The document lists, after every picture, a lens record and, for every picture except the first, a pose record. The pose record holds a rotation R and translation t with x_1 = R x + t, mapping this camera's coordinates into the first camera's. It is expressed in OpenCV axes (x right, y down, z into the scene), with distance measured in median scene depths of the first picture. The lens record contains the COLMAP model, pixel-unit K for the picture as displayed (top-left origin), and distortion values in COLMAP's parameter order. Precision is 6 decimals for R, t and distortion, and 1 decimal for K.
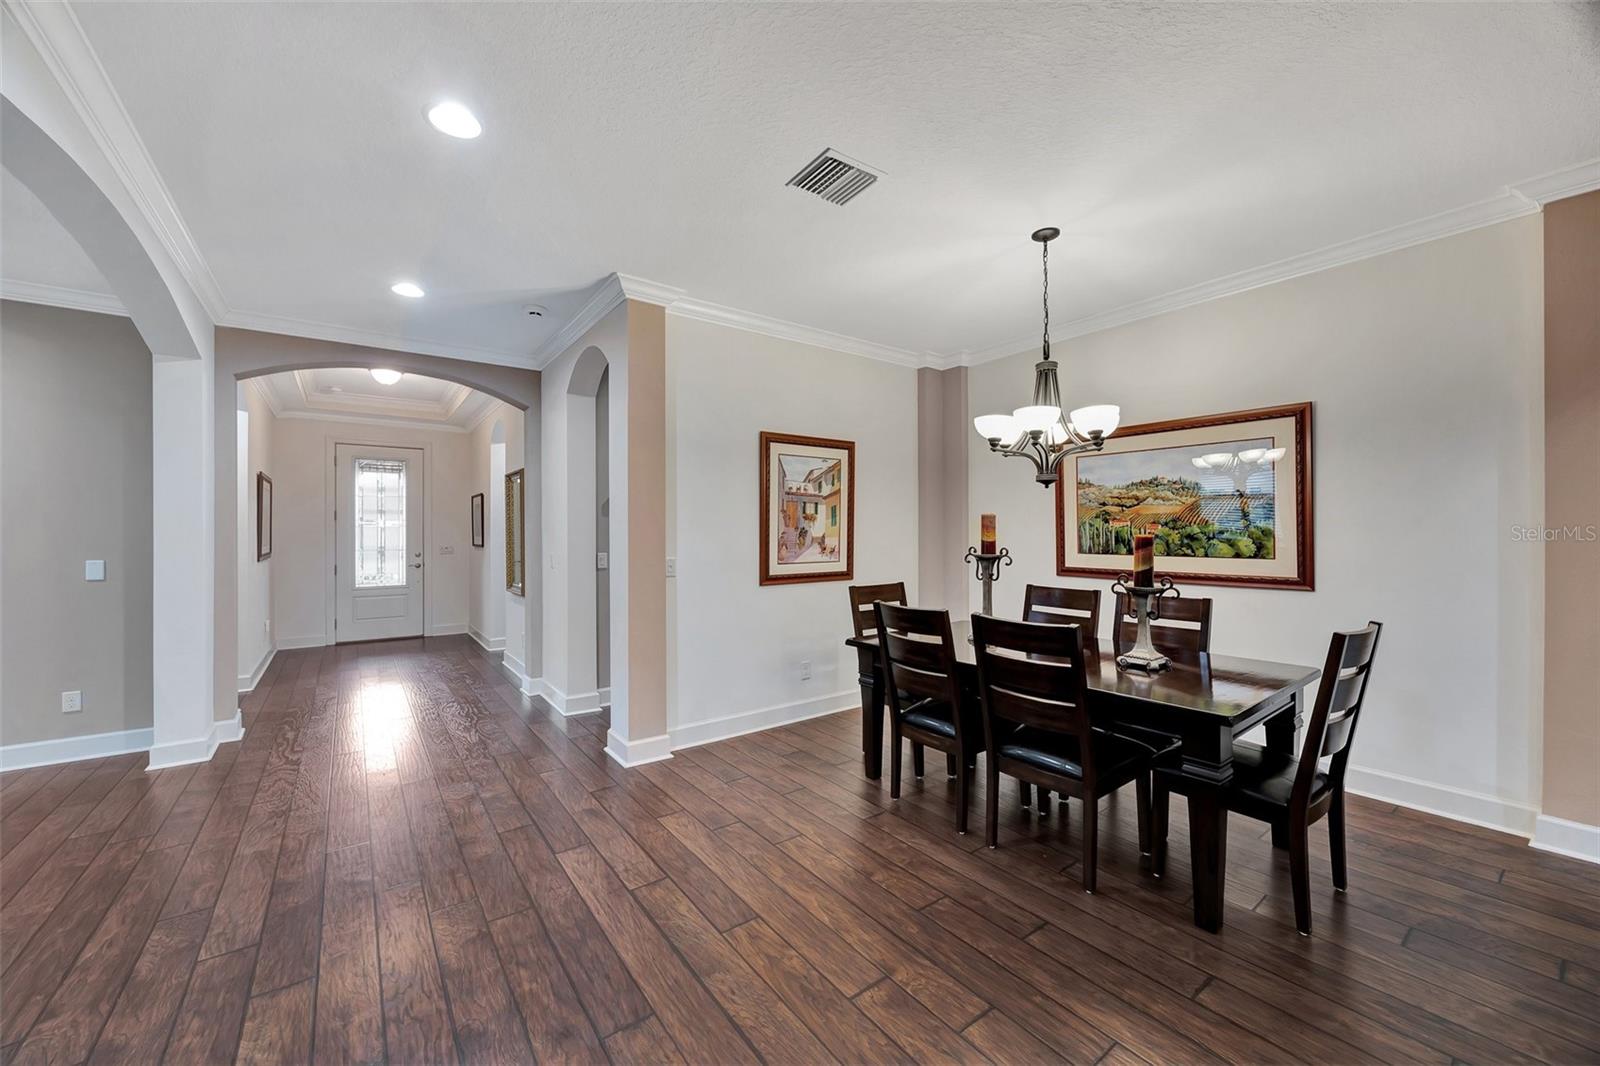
lens RADIAL K [[608.8, 0, 800.0], [0, 608.8, 533.0], [0, 0, 1]] dist [0.012919, 0.000012]
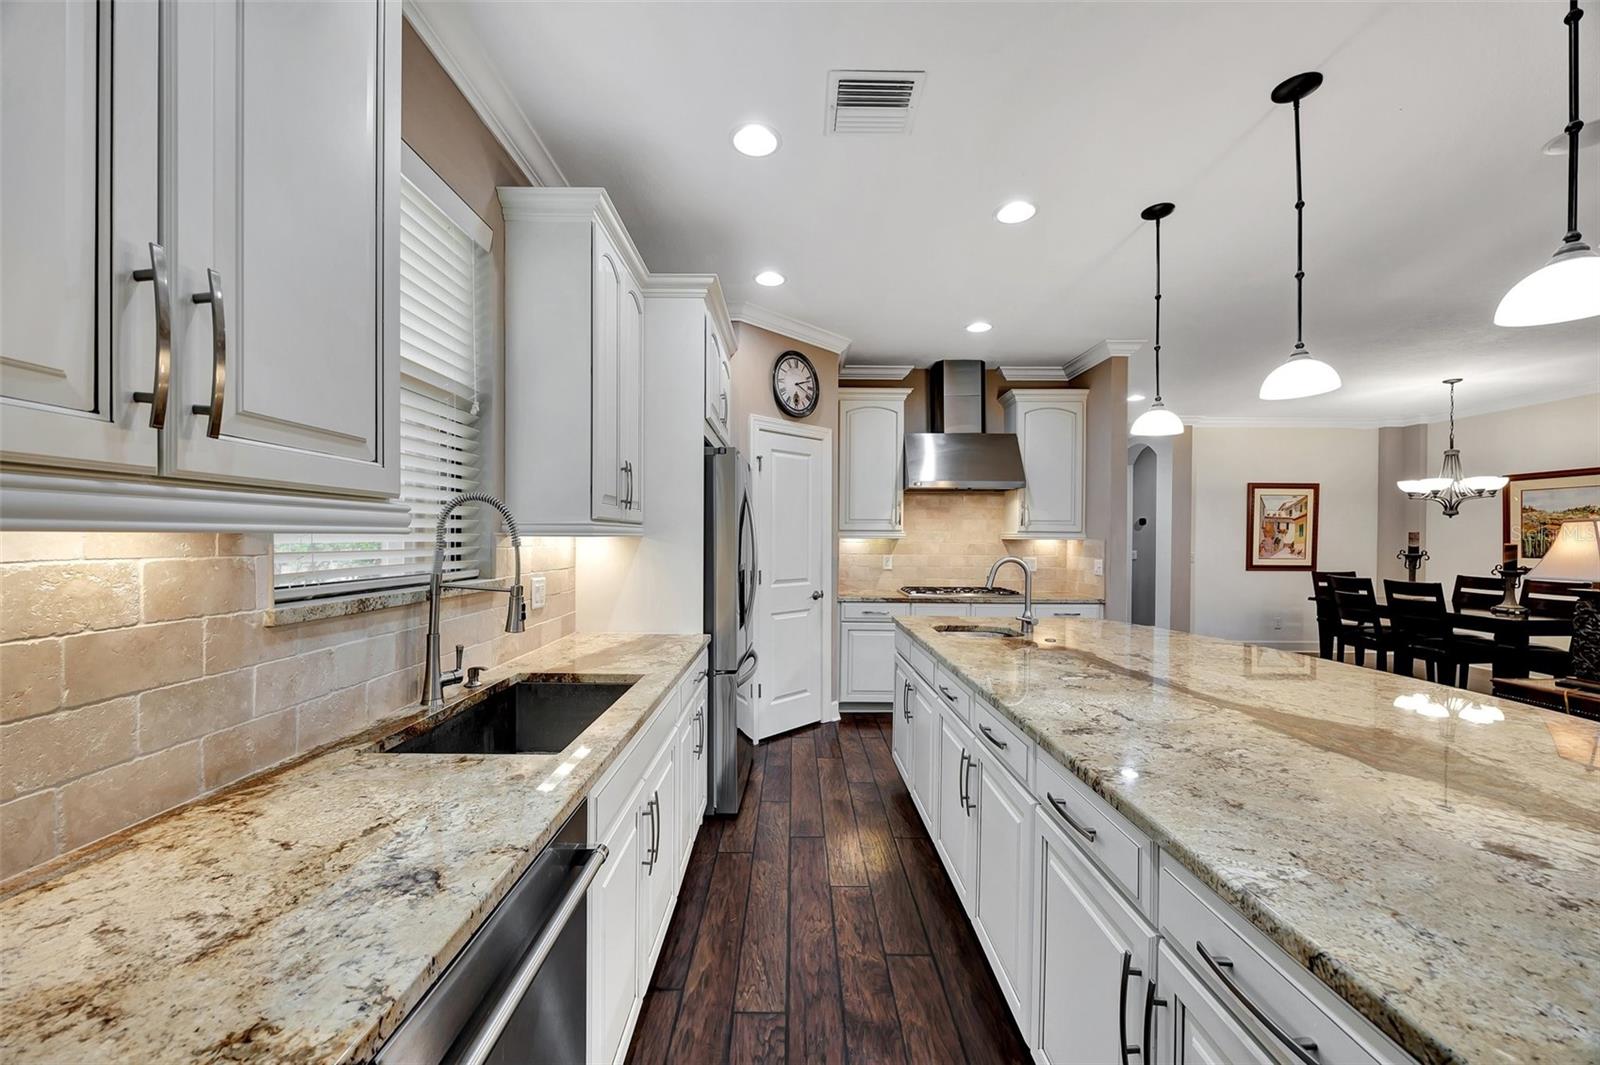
lens RADIAL K [[611.9, 0, 793.0], [0, 611.9, 541.9], [0, 0, 1]] dist [-0.001262, -0.000294]
pose [[0.803781, 0.013760, -0.594766, -0.068023], [-0.010898, 0.999905, 0.008404, 0.003019], [0.594825, -0.000273, 0.803855, -1.187631]]
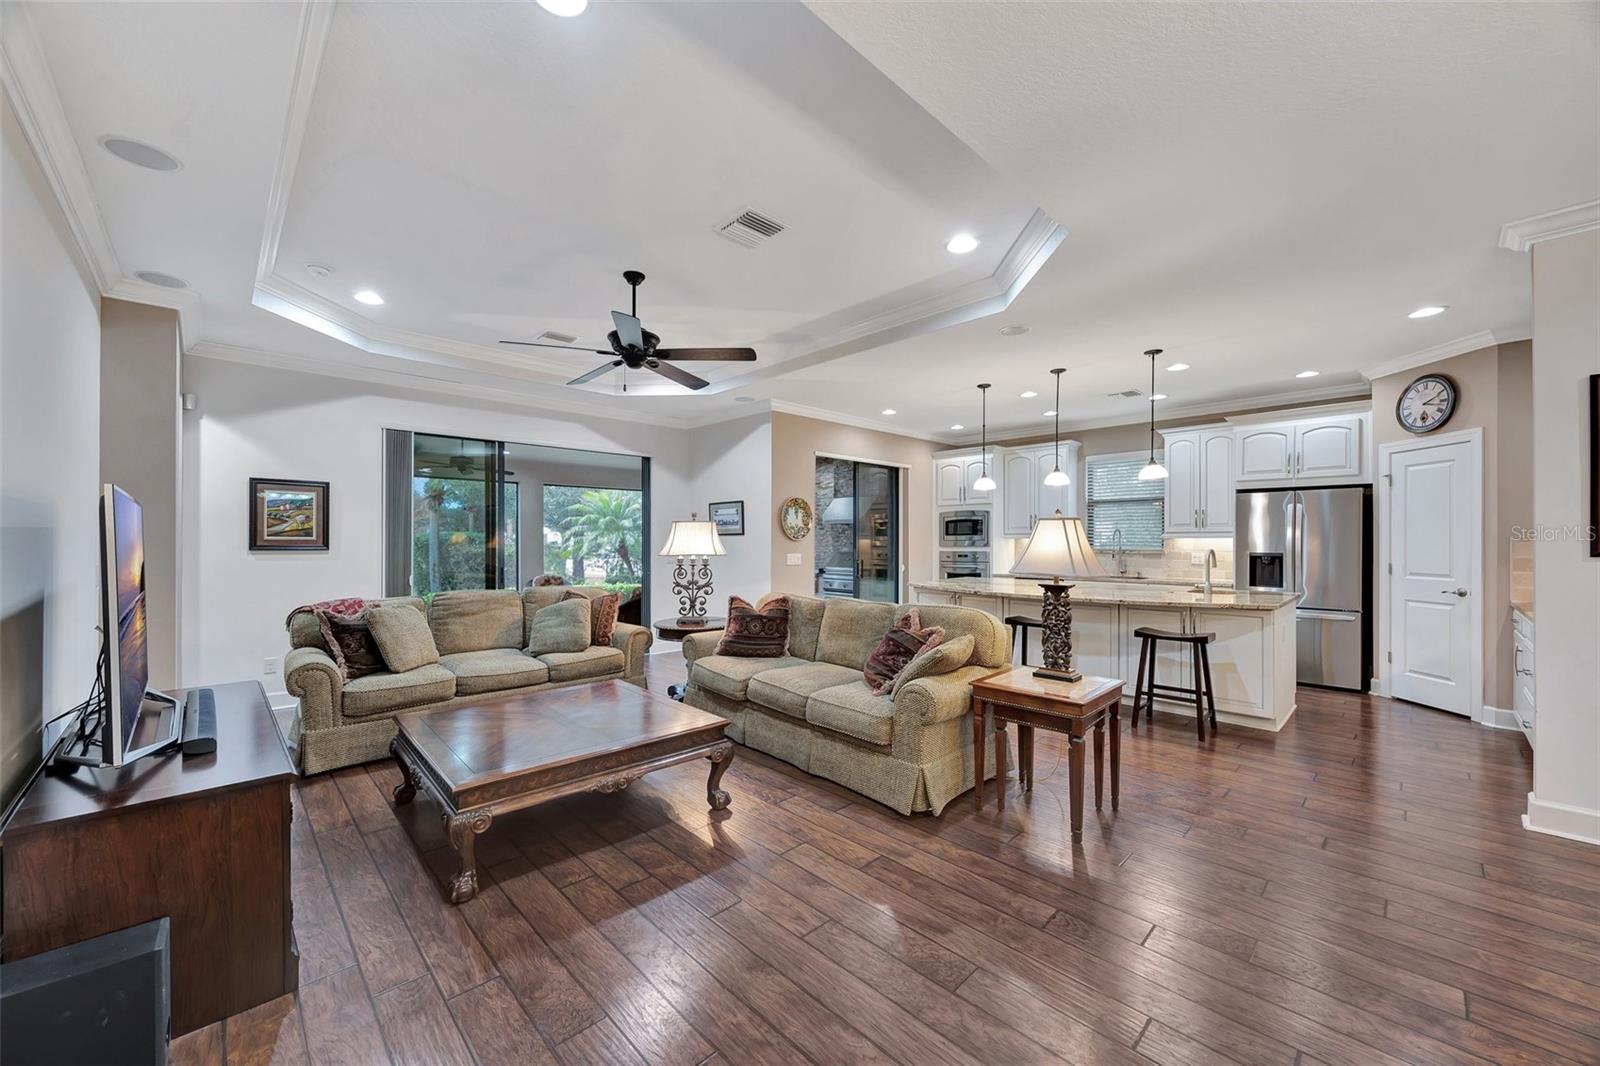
lens RADIAL K [[605.8, 0, 801.0], [0, 605.8, 540.0], [0, 0, 1]] dist [-0.001205, -0.000401]
pose [[-0.991234, 0.009297, -0.131787, 0.649524], [0.009317, 0.999956, 0.000468, -0.002278], [0.131786, -0.000763, -0.991278, 0.585872]]
